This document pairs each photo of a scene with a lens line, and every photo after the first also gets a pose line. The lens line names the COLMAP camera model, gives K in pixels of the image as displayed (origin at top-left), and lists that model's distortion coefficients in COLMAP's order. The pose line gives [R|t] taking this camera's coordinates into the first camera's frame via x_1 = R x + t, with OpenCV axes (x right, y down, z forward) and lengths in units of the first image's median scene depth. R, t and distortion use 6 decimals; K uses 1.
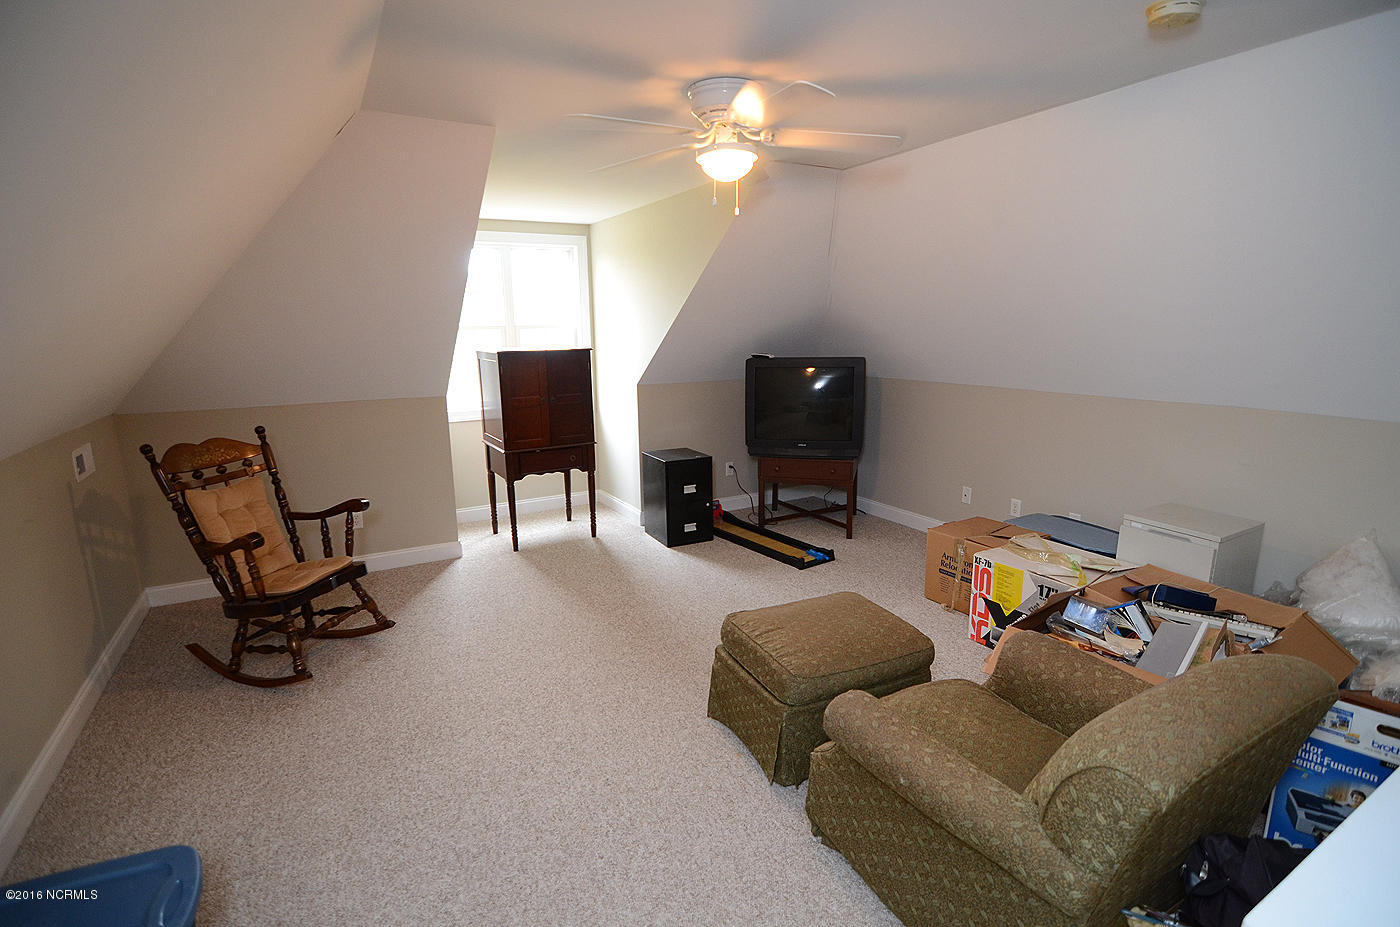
lens RADIAL K [[678.3, 0, 694.5], [0, 678.3, 464.1], [0, 0, 1]] dist [-0.009085, -0.007325]
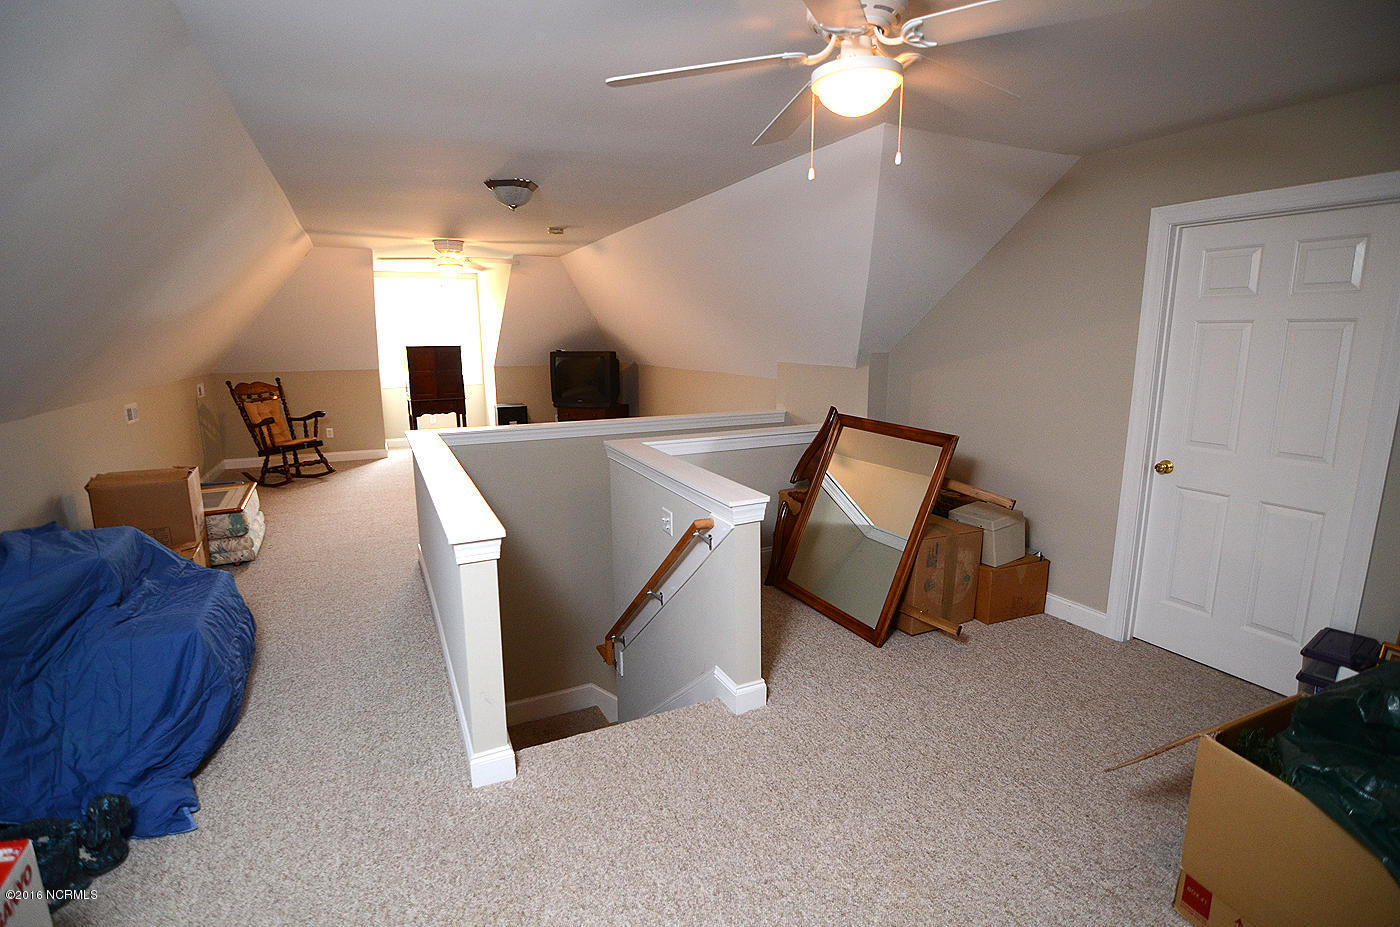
lens RADIAL K [[678.3, 0, 704.0], [0, 678.3, 463.0], [0, 0, 1]] dist [-0.009085, -0.007325]
pose [[0.998414, 0.019543, -0.052791, 0.864683], [-0.020415, 0.999663, -0.016034, 0.229332], [0.052460, 0.017087, 0.998477, -1.118263]]
